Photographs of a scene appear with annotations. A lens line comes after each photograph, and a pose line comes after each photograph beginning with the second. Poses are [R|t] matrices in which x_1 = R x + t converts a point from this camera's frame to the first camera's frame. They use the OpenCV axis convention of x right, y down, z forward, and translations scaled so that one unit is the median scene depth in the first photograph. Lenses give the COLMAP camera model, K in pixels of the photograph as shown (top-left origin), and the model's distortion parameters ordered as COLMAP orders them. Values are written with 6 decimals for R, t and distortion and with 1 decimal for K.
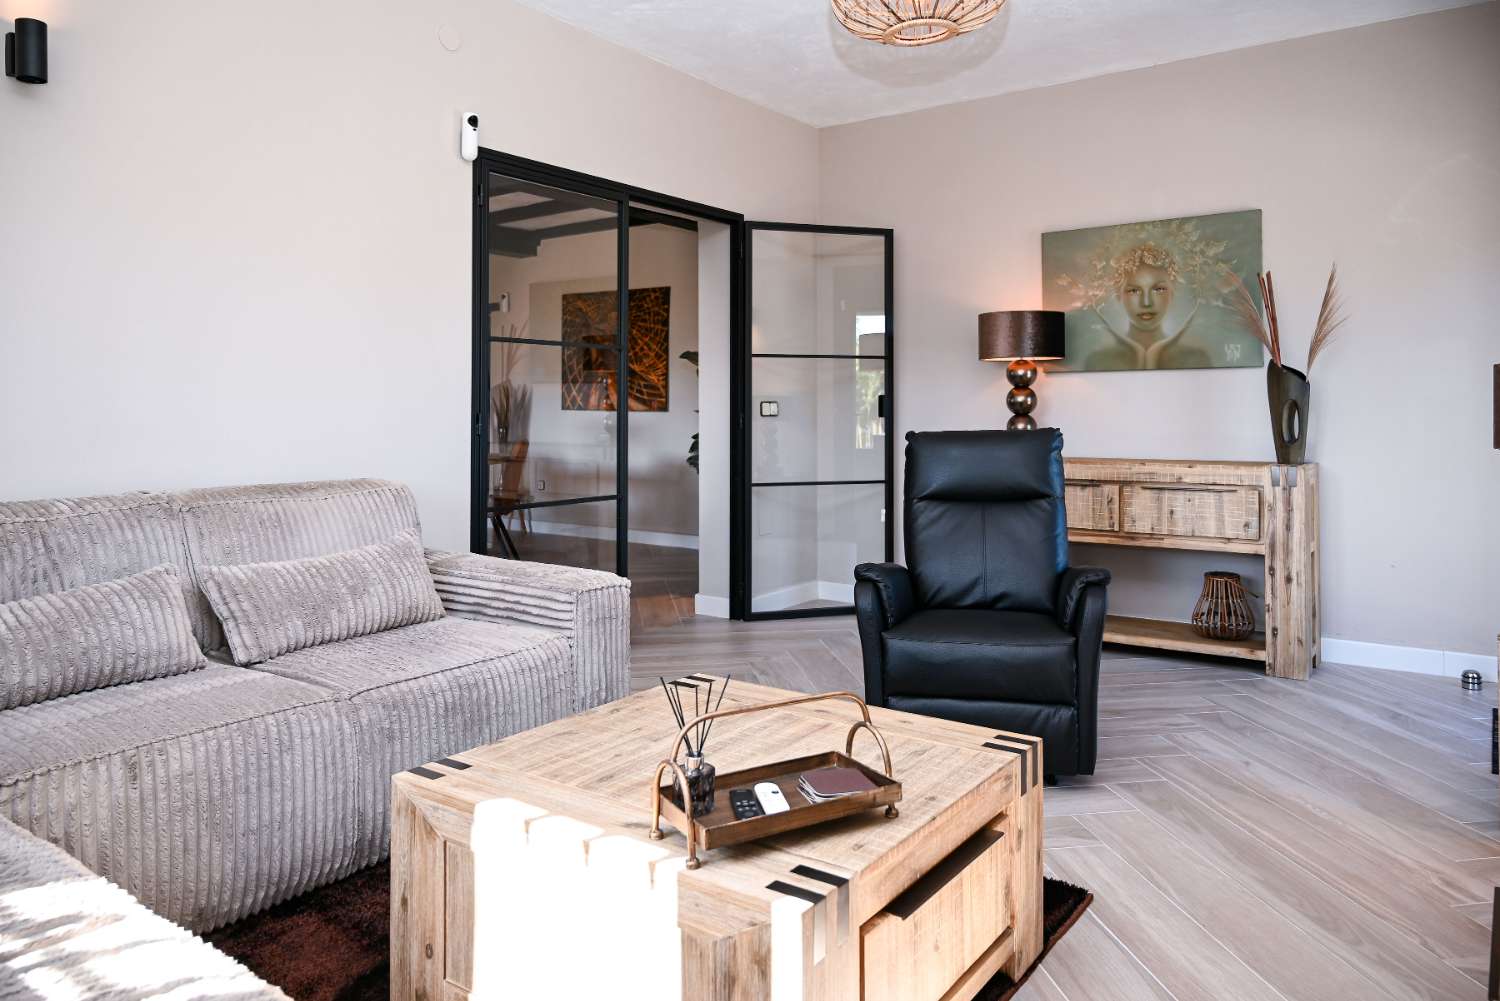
lens RADIAL K [[1027.0, 0, 739.7], [0, 1027.0, 499.2], [0, 0, 1]] dist [-0.016250, 0.007683]
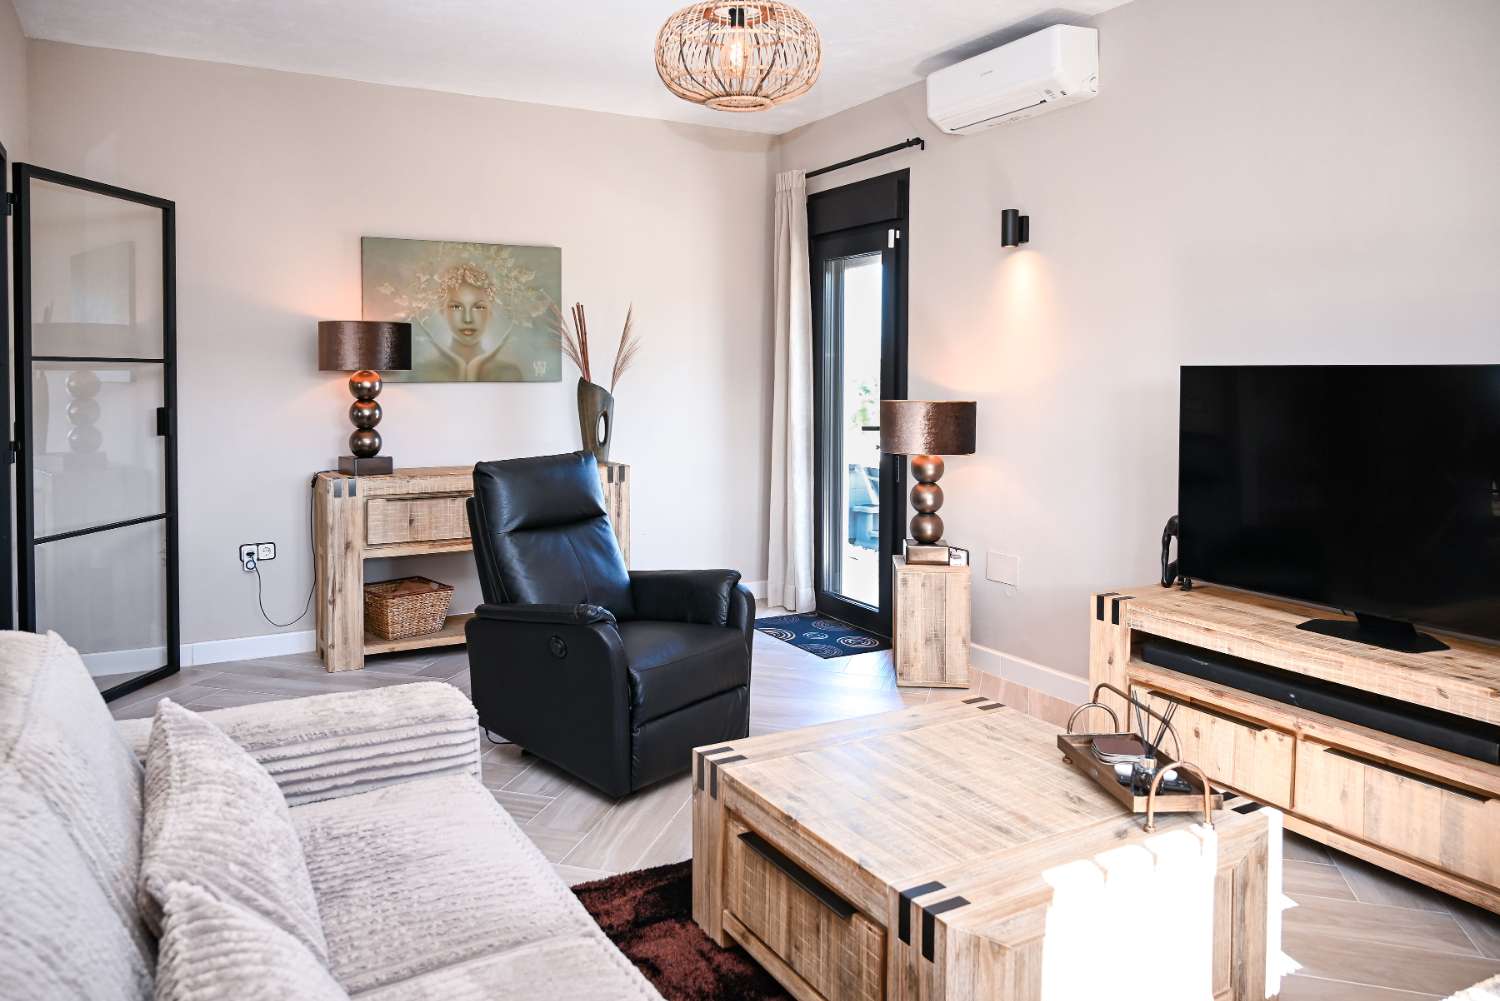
lens RADIAL K [[1027.0, 0, 737.9], [0, 1027.0, 500.1], [0, 0, 1]] dist [-0.016250, 0.007683]
pose [[0.426301, -0.104031, 0.898579, -0.455720], [0.076086, 0.993968, 0.078979, -0.068742], [-0.901376, 0.034700, 0.431645, 0.298568]]
